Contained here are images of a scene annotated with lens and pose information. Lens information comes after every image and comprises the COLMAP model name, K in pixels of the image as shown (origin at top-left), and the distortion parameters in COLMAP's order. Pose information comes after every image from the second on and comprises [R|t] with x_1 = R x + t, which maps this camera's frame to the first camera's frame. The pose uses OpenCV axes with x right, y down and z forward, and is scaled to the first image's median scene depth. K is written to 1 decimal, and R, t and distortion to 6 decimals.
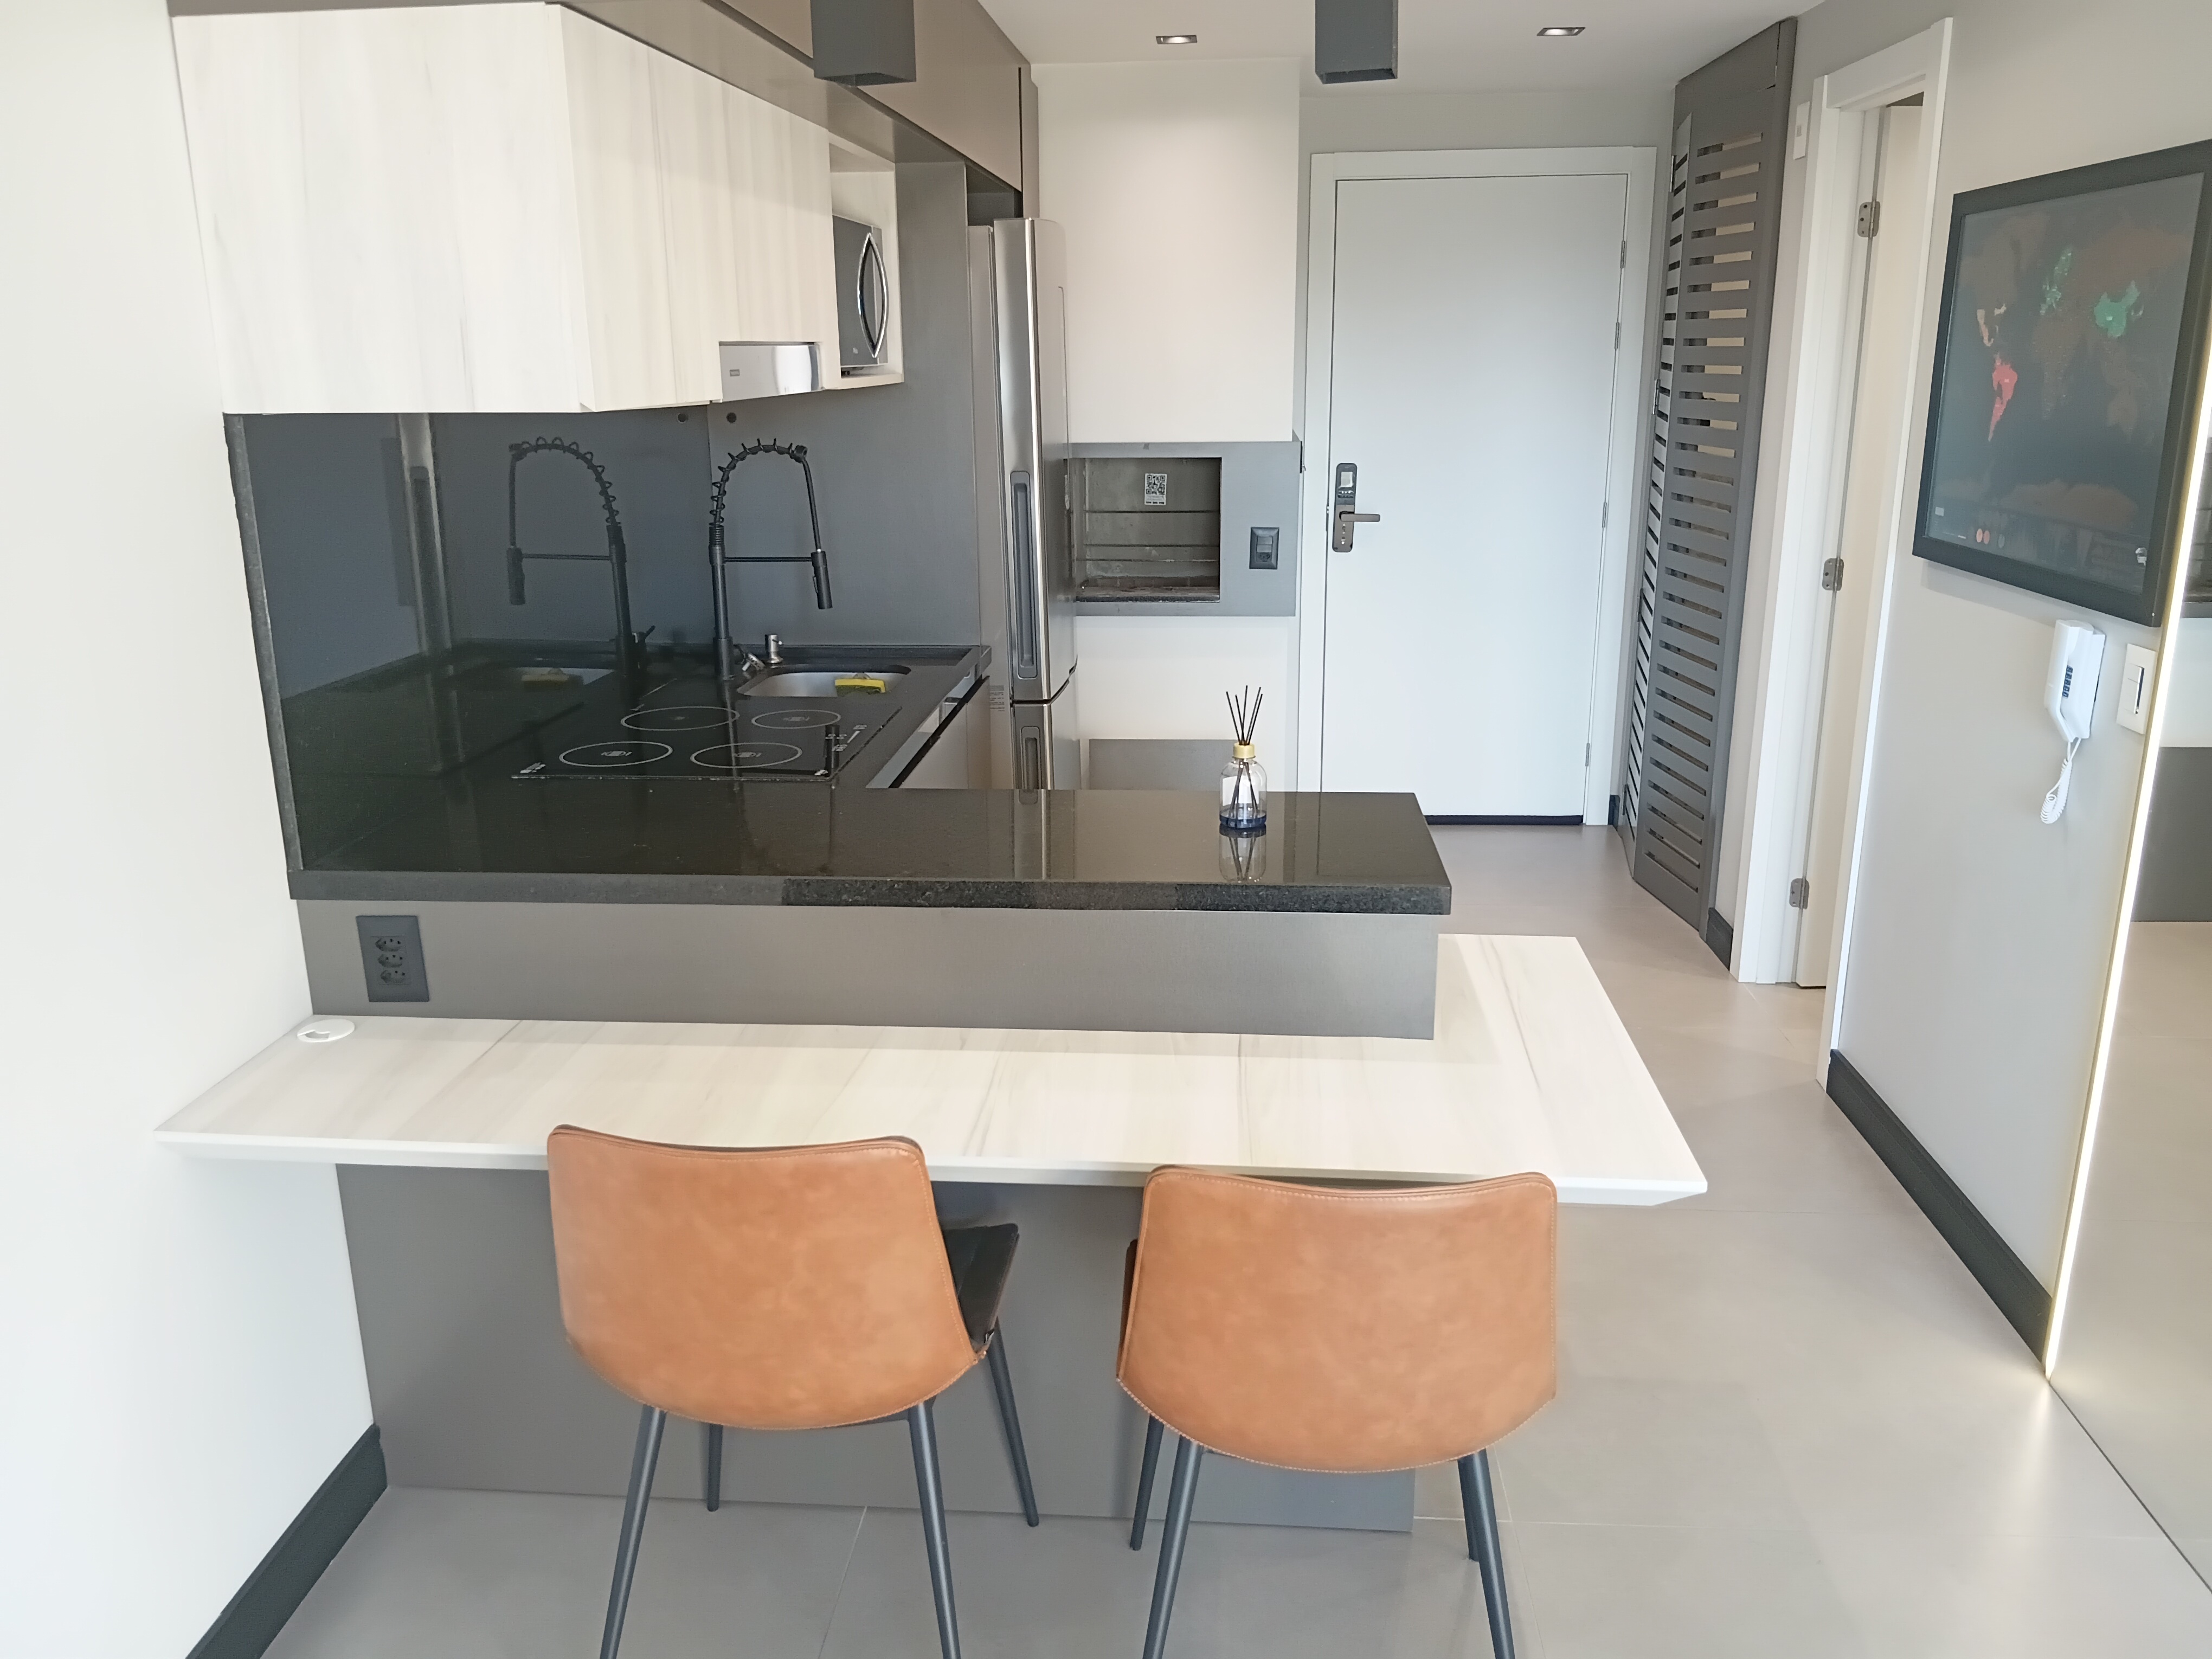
lens RADIAL K [[1702.3, 0, 1115.4], [0, 1702.3, 843.6], [0, 0, 1]] dist [0.078236, -0.143940]
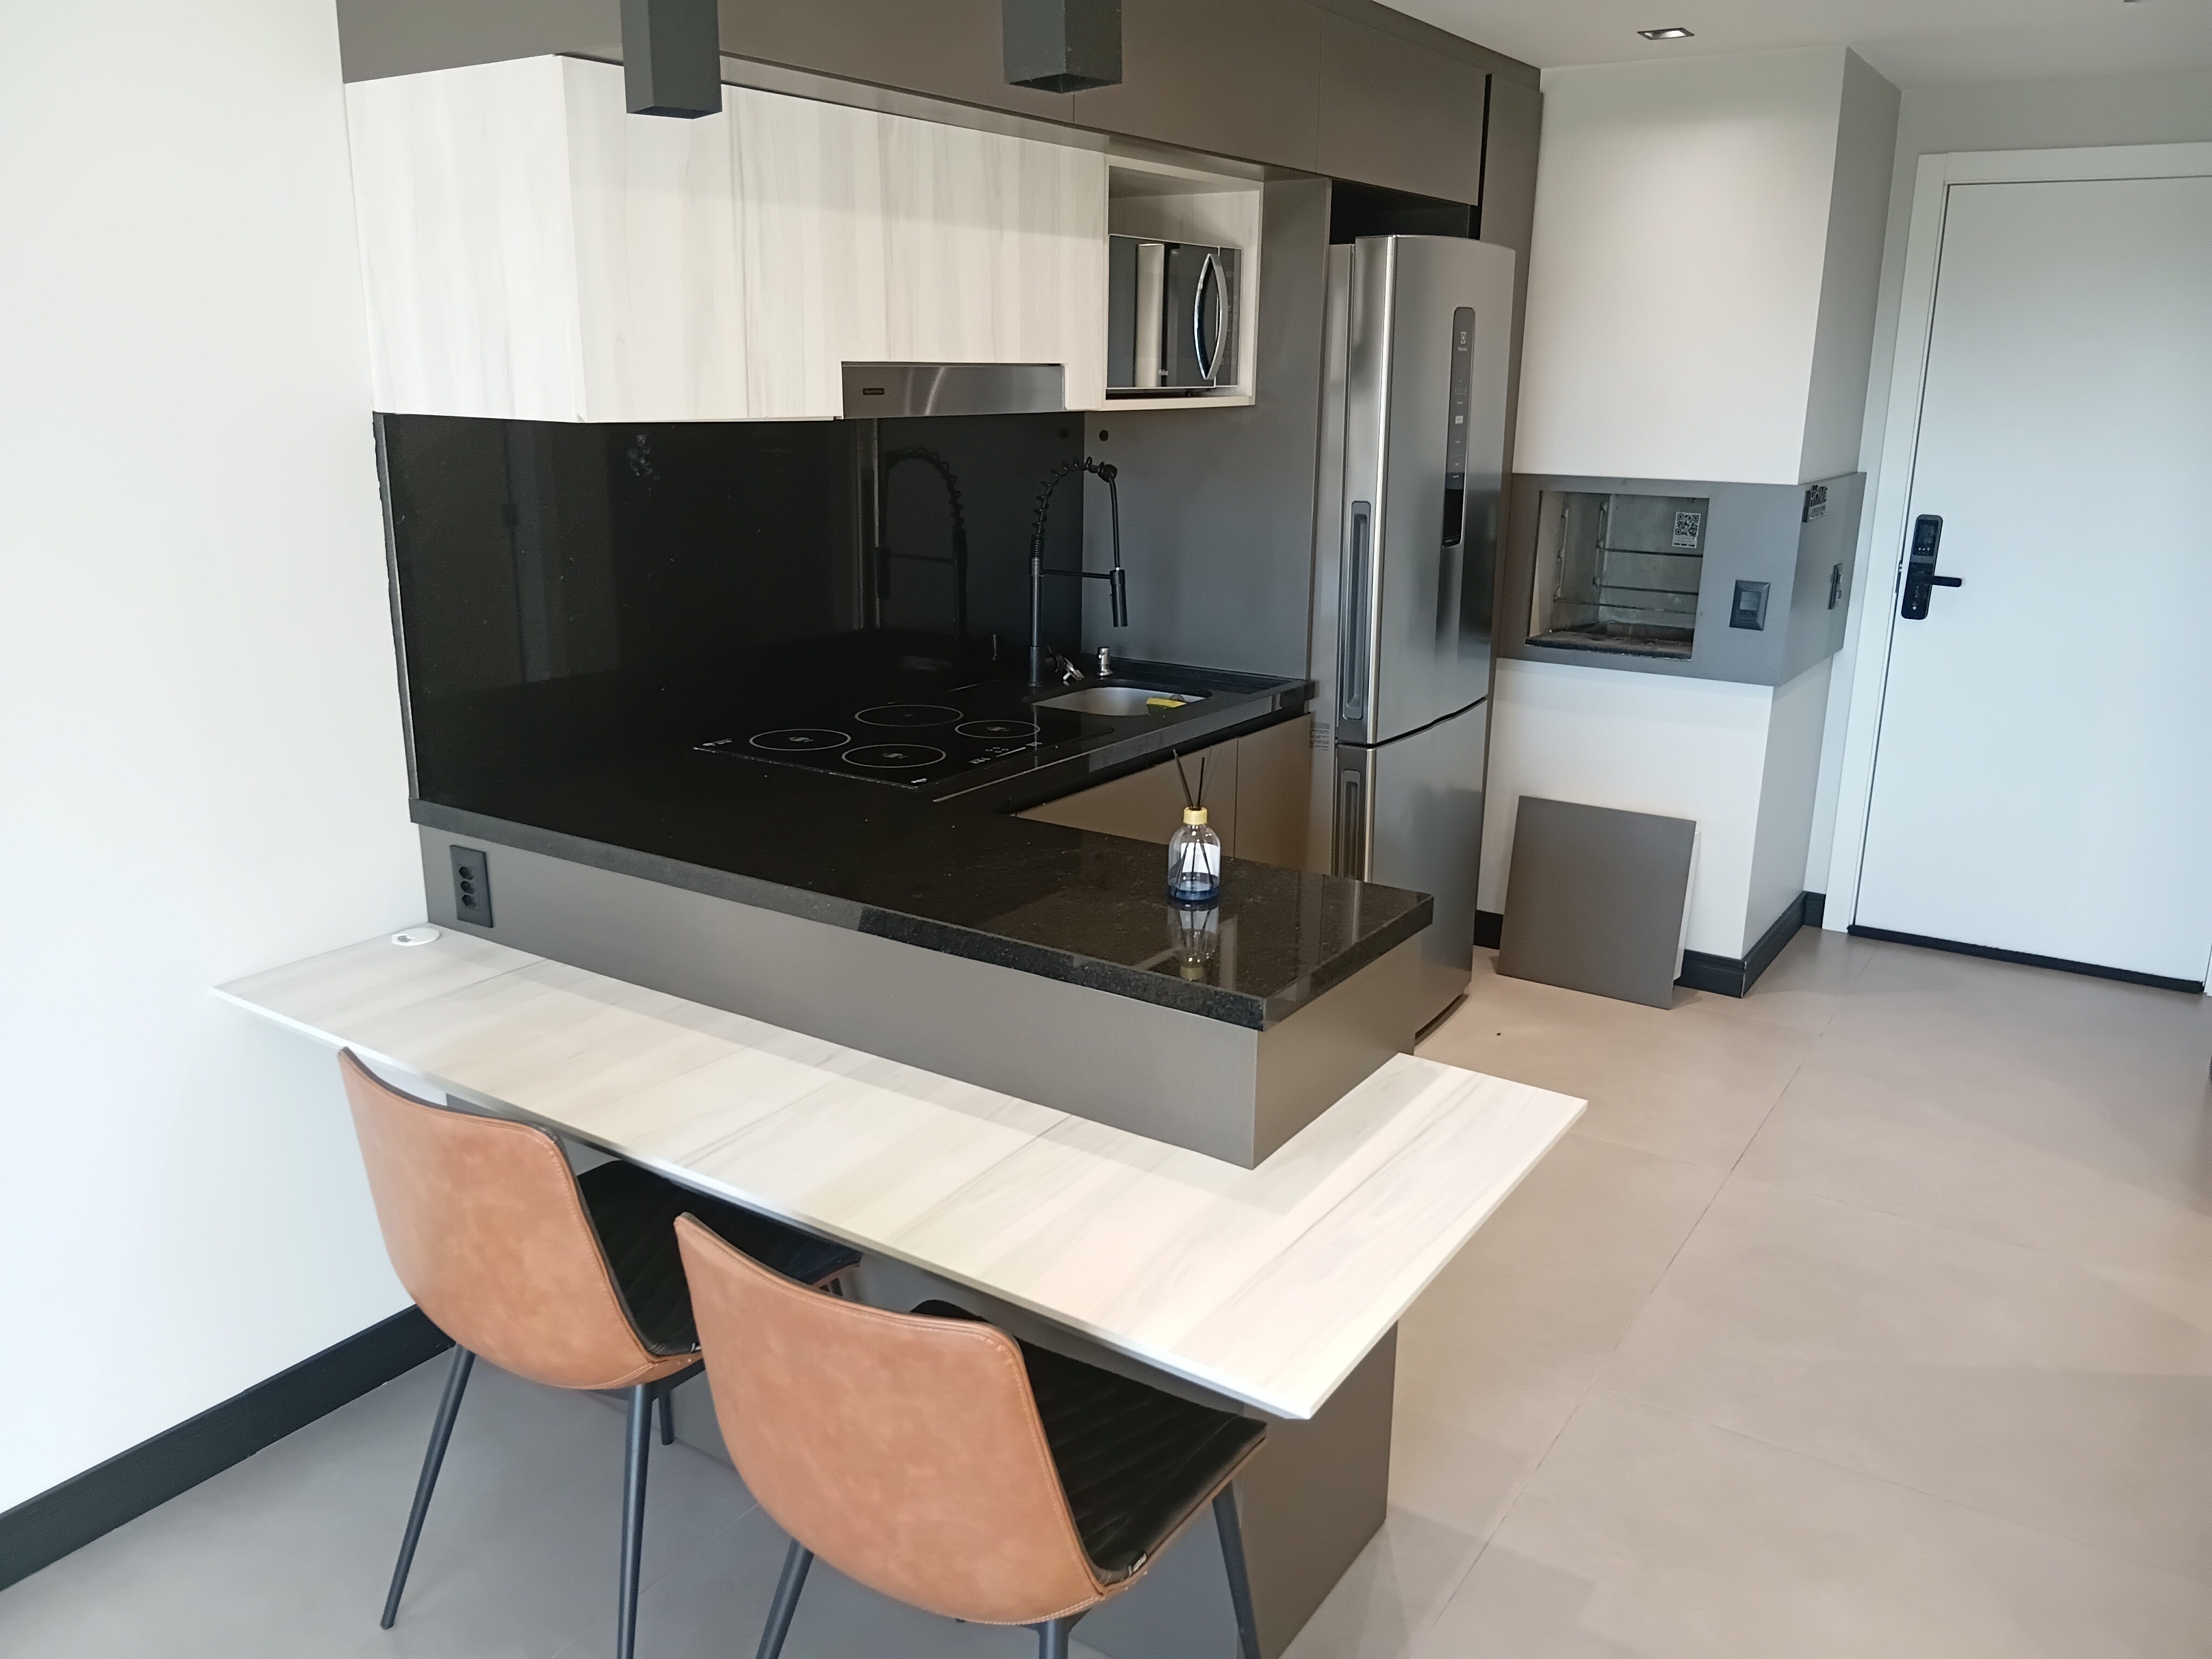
lens RADIAL K [[1702.3, 0, 1100.7], [0, 1702.3, 835.5], [0, 0, 1]] dist [0.078236, -0.143940]
pose [[0.867993, 0.148858, -0.473740, 0.332315], [-0.155224, 0.987540, 0.025901, -0.042274], [0.471693, 0.051054, 0.880284, 0.122162]]
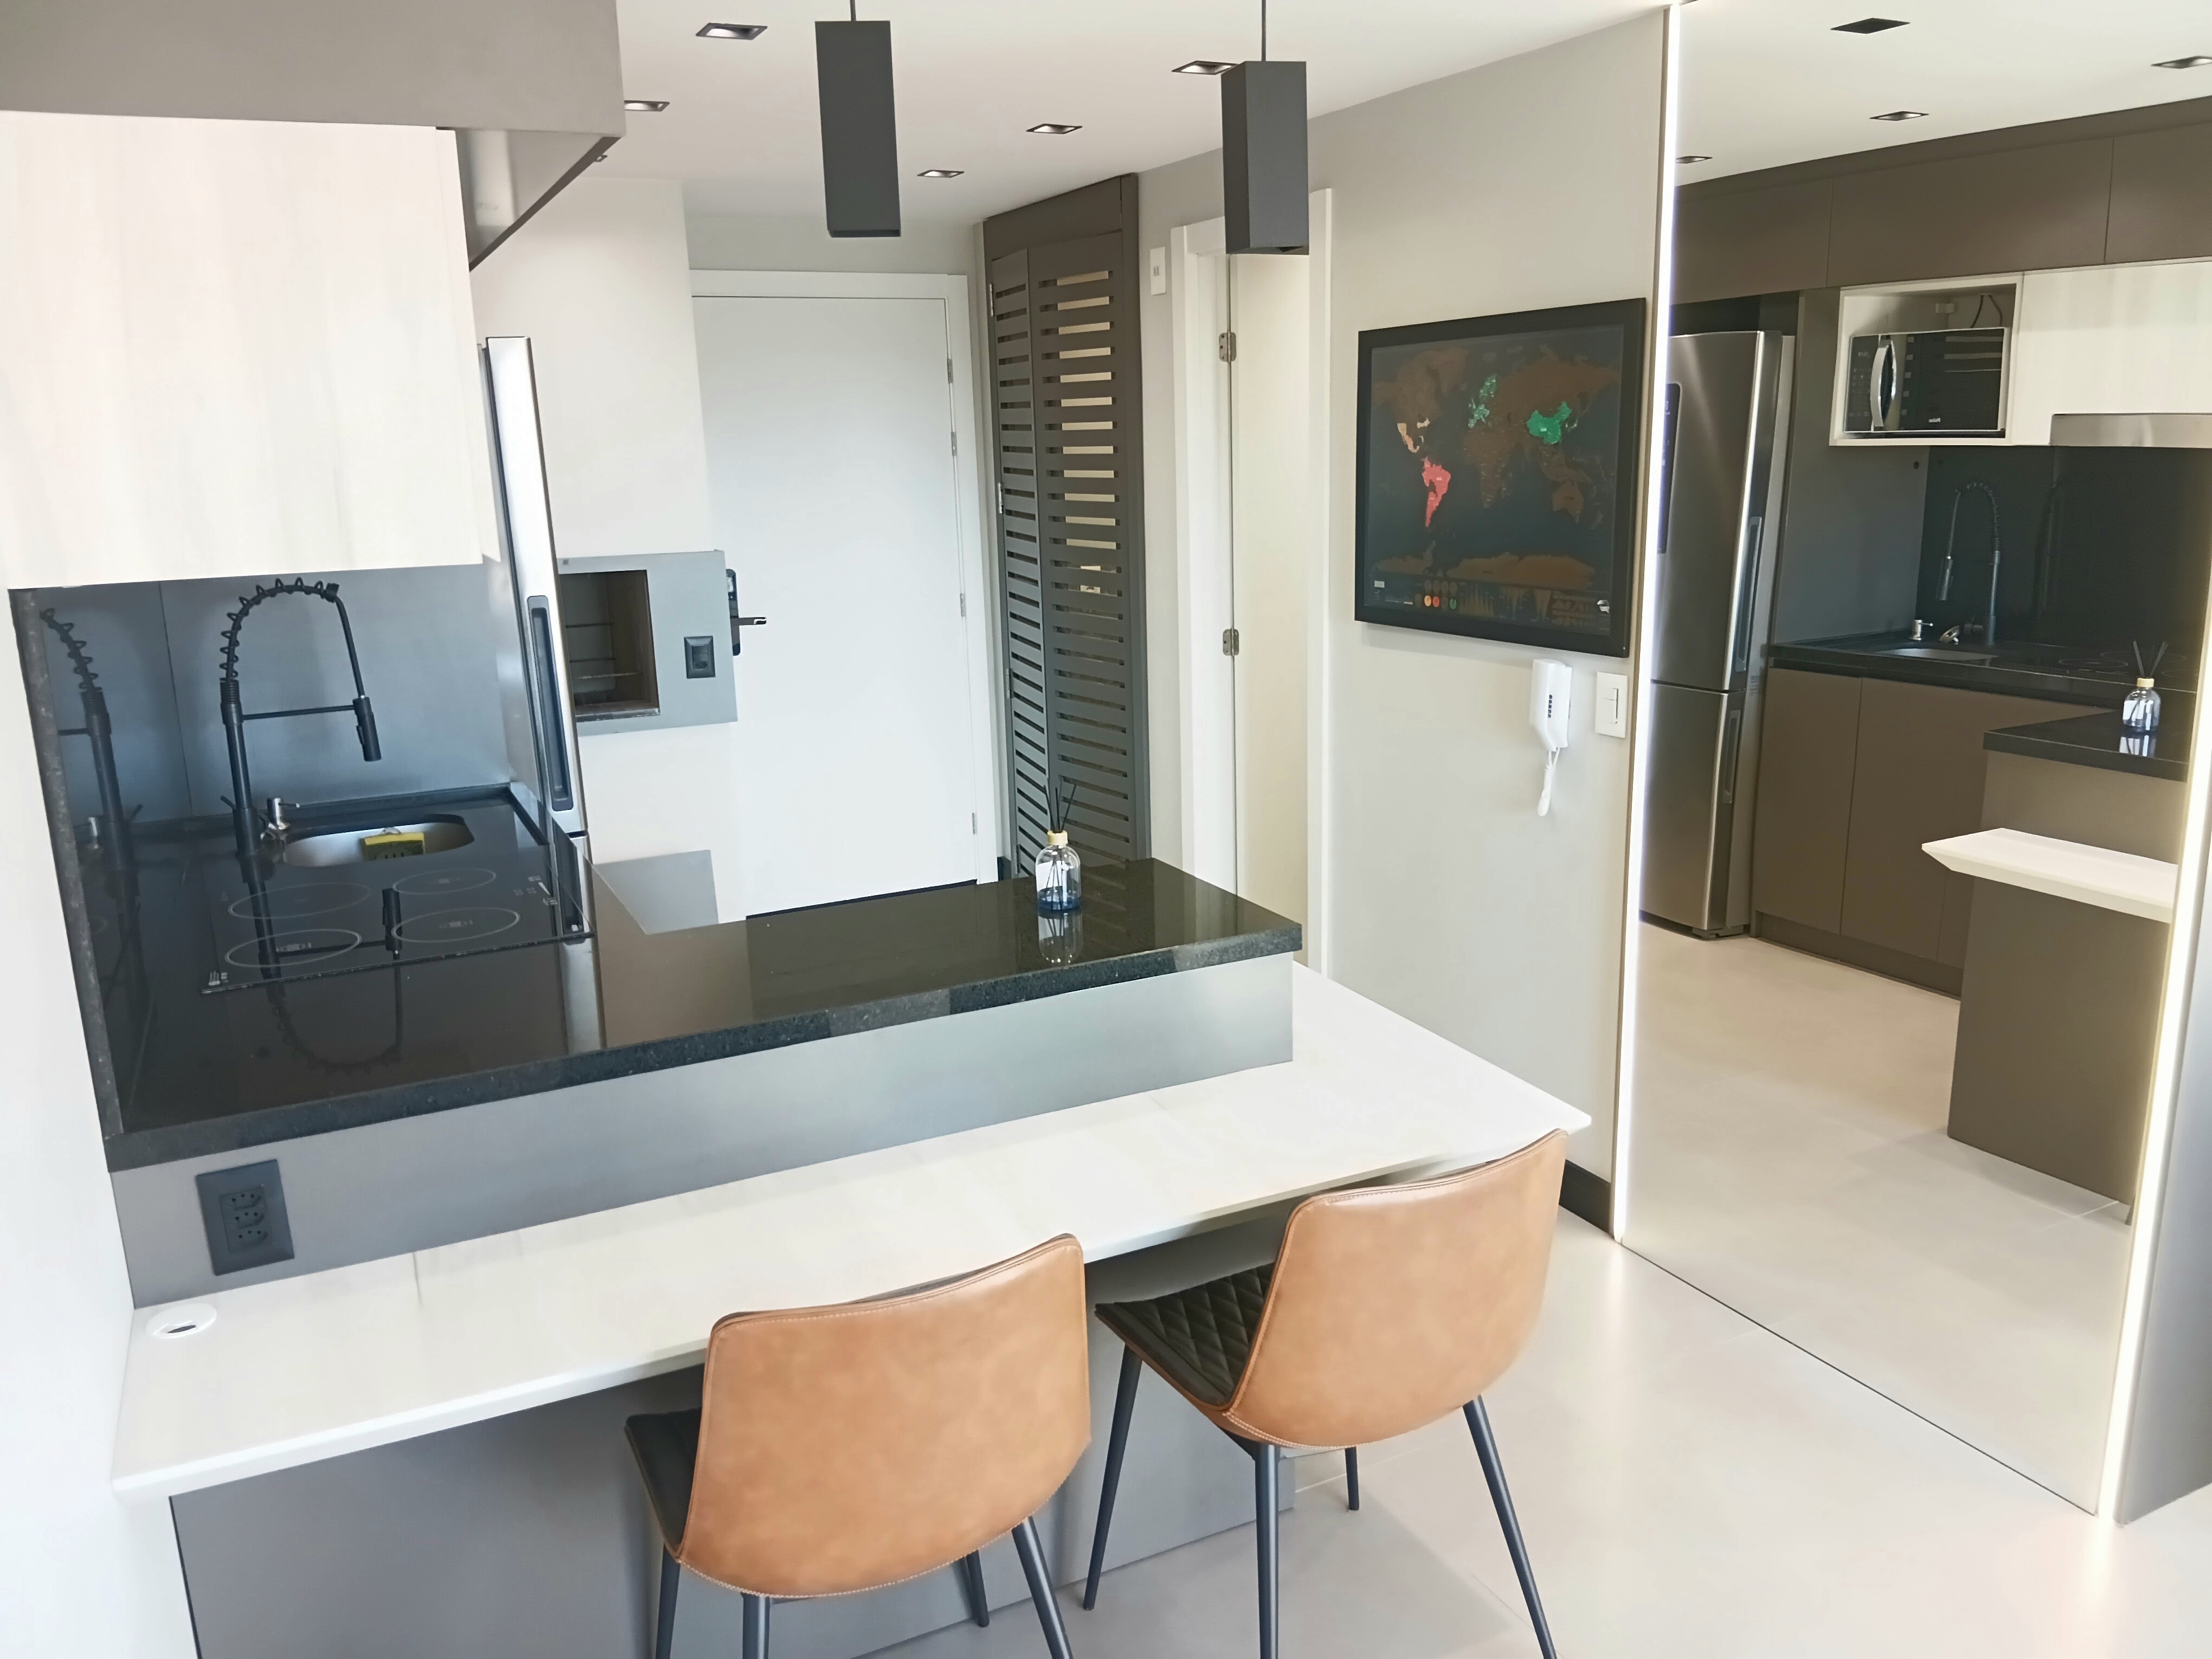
lens RADIAL K [[1702.3, 0, 1121.2], [0, 1702.3, 842.7], [0, 0, 1]] dist [0.078236, -0.143940]
pose [[0.857929, -0.134909, 0.495740, -0.302150], [0.160620, 0.986972, -0.009378, -0.024919], [-0.488016, 0.087671, 0.868420, 0.031561]]
